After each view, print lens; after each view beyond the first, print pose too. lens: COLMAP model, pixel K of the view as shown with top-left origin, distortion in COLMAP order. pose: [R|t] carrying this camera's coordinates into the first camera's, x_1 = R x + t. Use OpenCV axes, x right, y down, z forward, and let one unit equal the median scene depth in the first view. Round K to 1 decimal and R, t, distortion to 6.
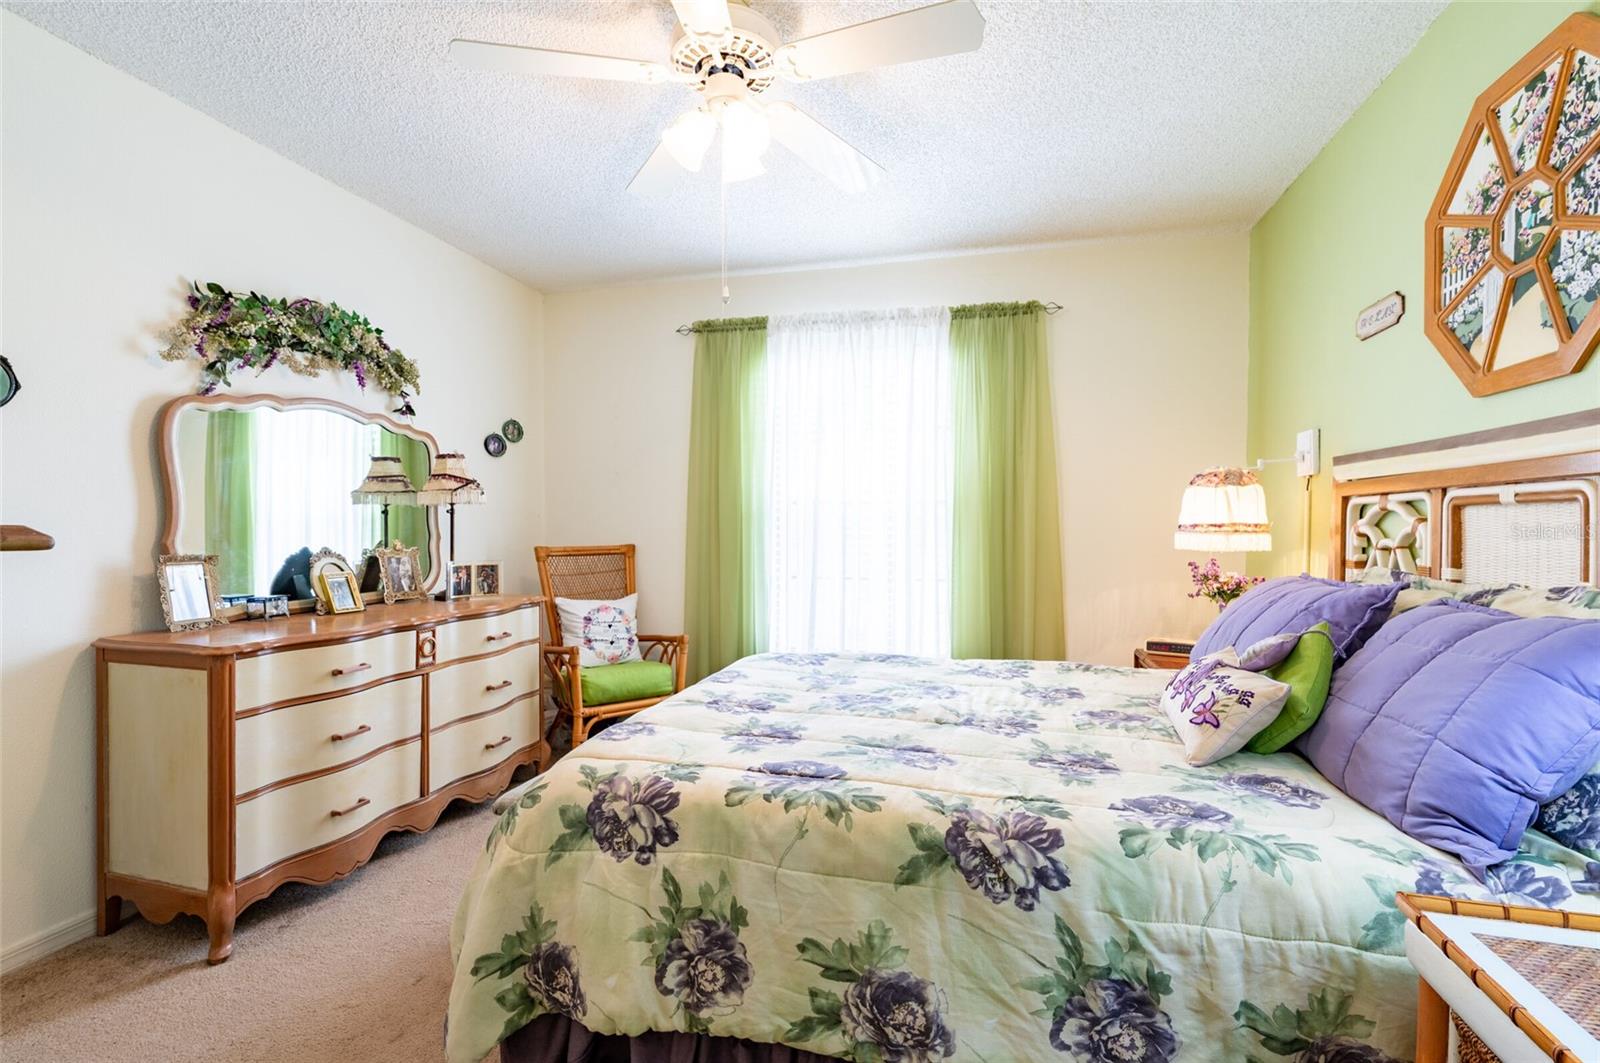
lens RADIAL K [[722.2, 0, 793.6], [0, 722.2, 528.9], [0, 0, 1]] dist [-0.001459, -0.000168]
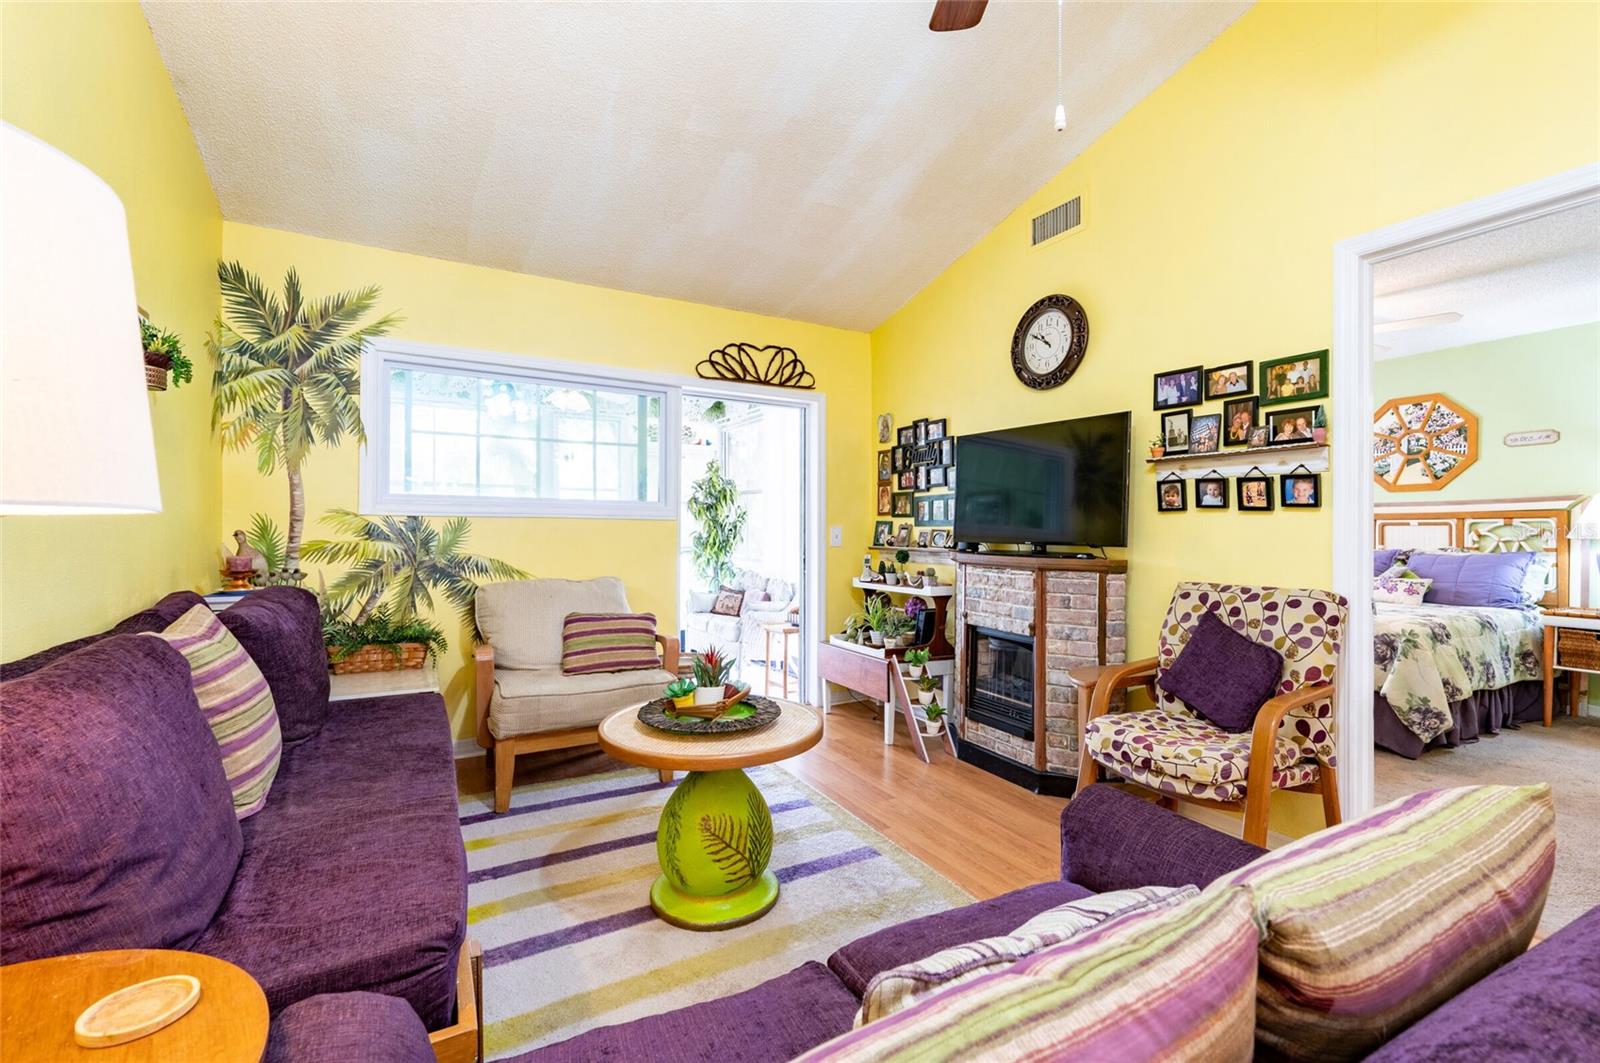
lens RADIAL K [[676.7, 0, 811.9], [0, 676.7, 528.1], [0, 0, 1]] dist [-0.001047, -0.000373]
pose [[0.714676, 0.002041, 0.699453, -3.000115], [0.005680, 0.999946, -0.008722, -0.008349], [-0.699433, 0.010206, 0.714626, 0.637945]]
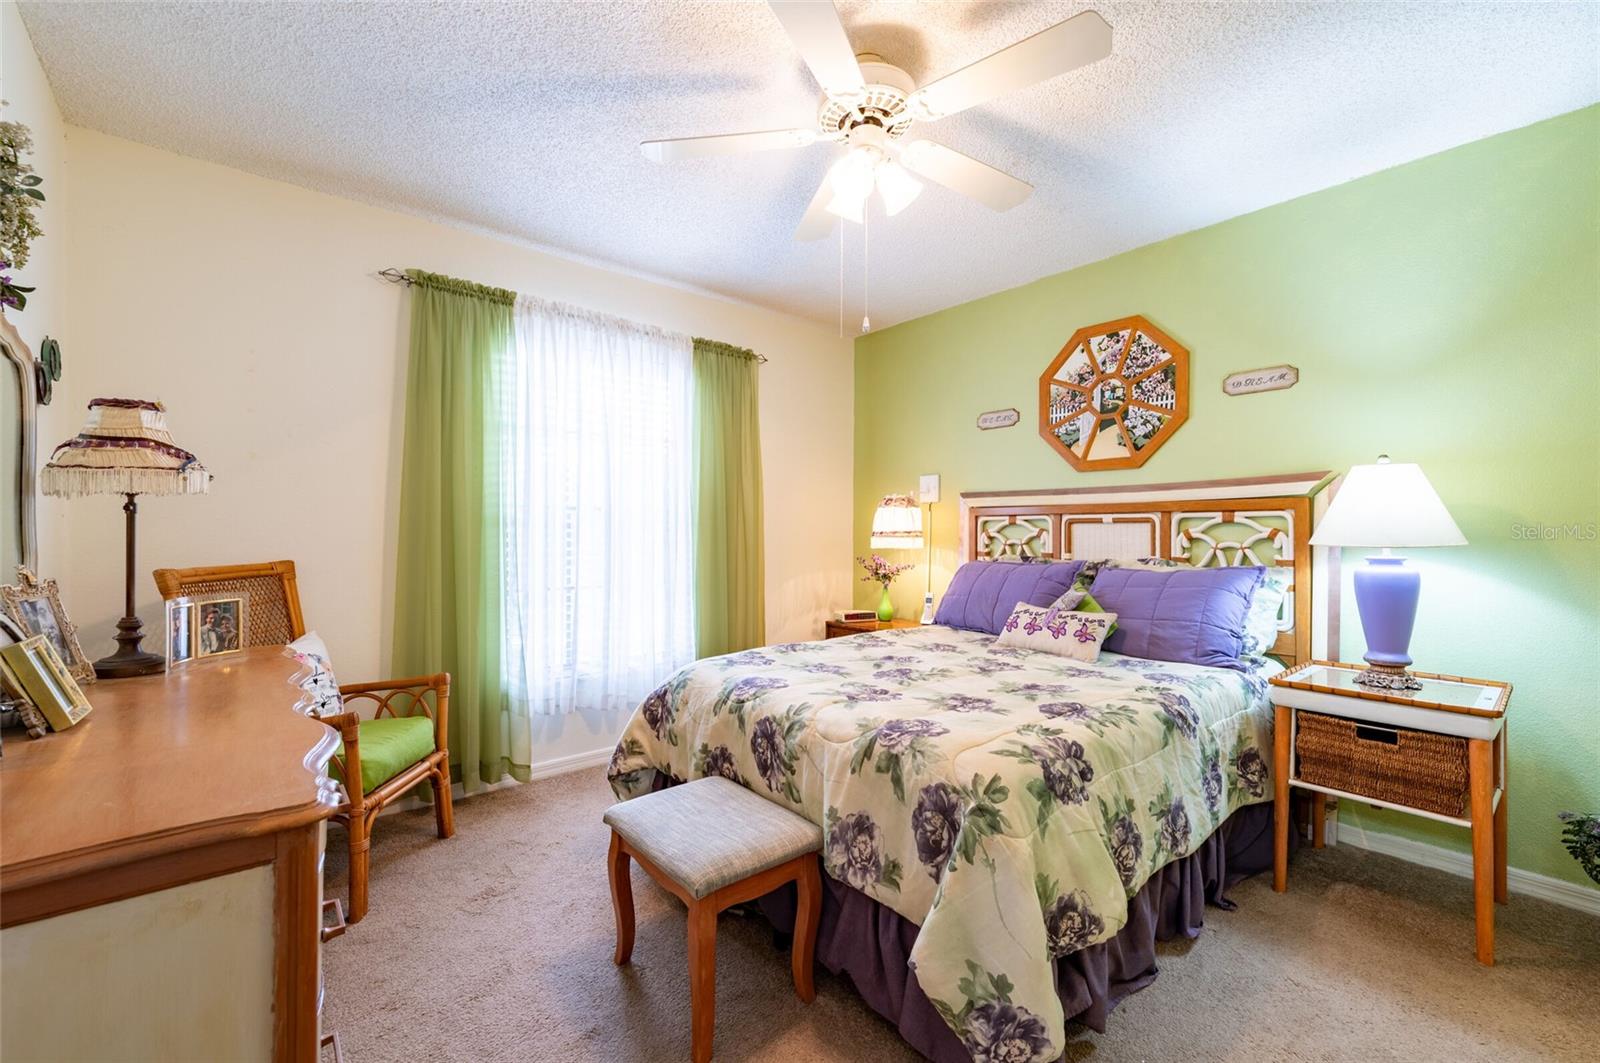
lens RADIAL K [[676.7, 0, 798.9], [0, 676.7, 526.1], [0, 0, 1]] dist [-0.001047, -0.000373]
pose [[0.558413, 0.006282, 0.829539, -1.125146], [0.004315, 0.999936, -0.010477, -0.006263], [-0.829552, 0.009430, 0.558350, 0.569633]]
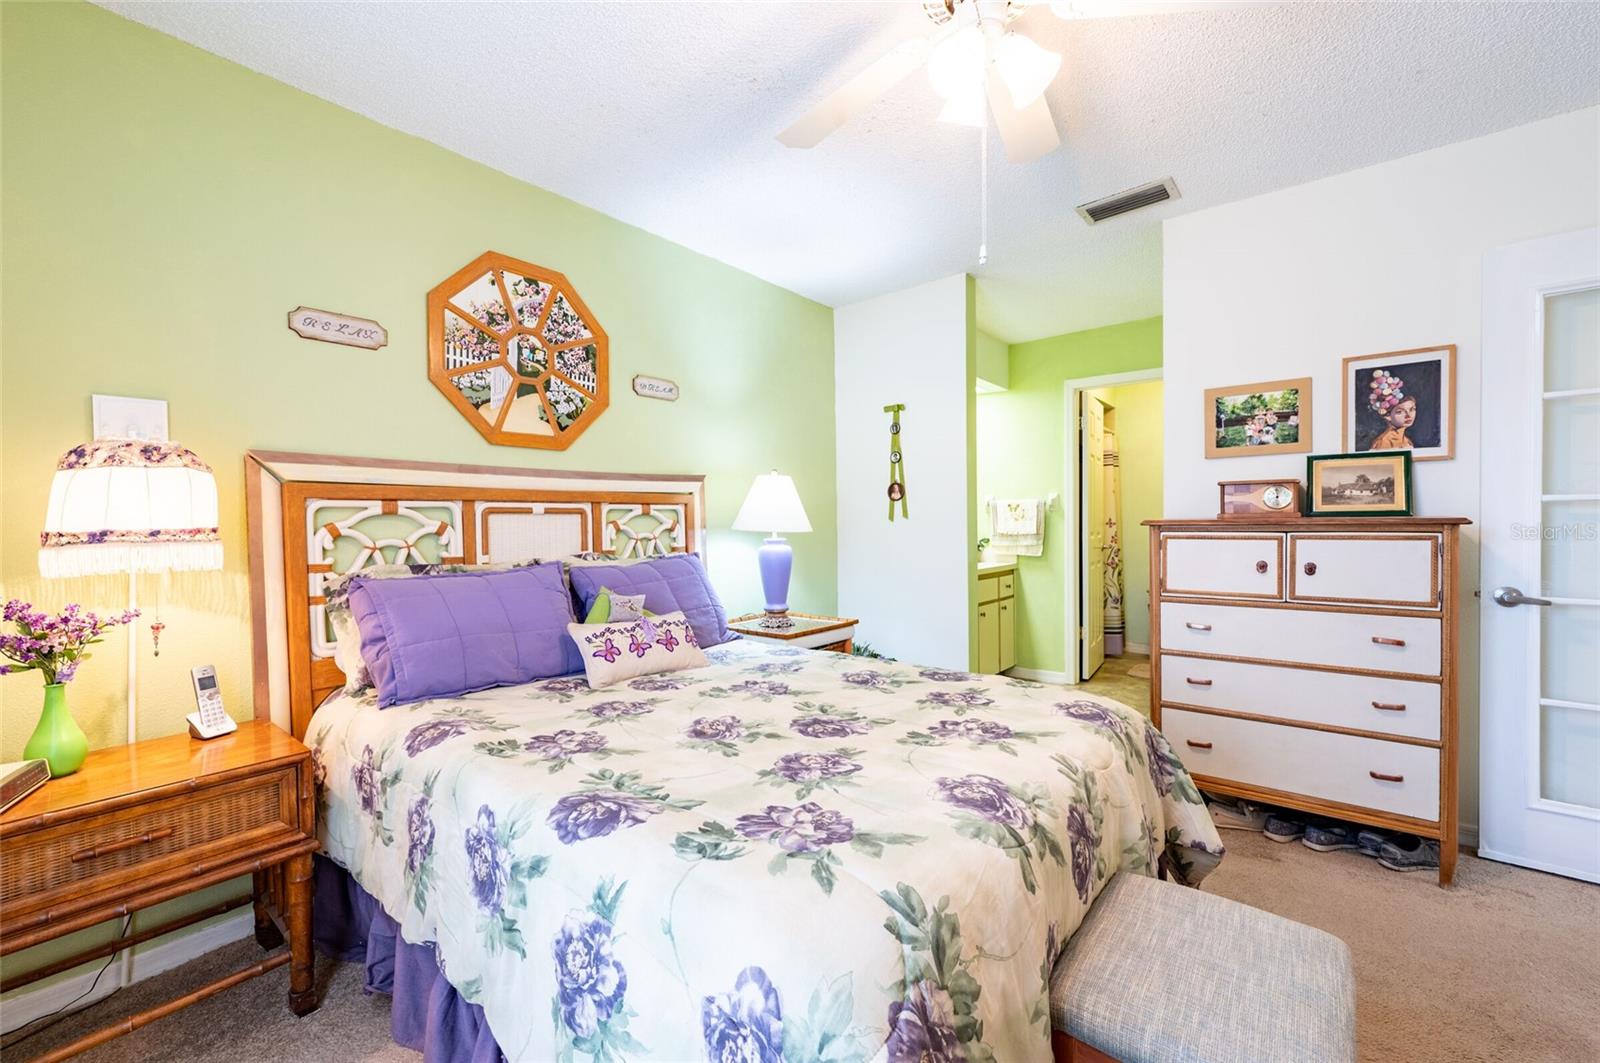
lens RADIAL K [[635.2, 0, 811.7], [0, 635.2, 534.2], [0, 0, 1]] dist [-0.005285, -0.000118]
pose [[-0.920862, 0.001995, 0.389883, -0.218421], [0.013679, 0.999537, 0.027194, -0.015270], [-0.389648, 0.030375, -0.920463, 1.973324]]
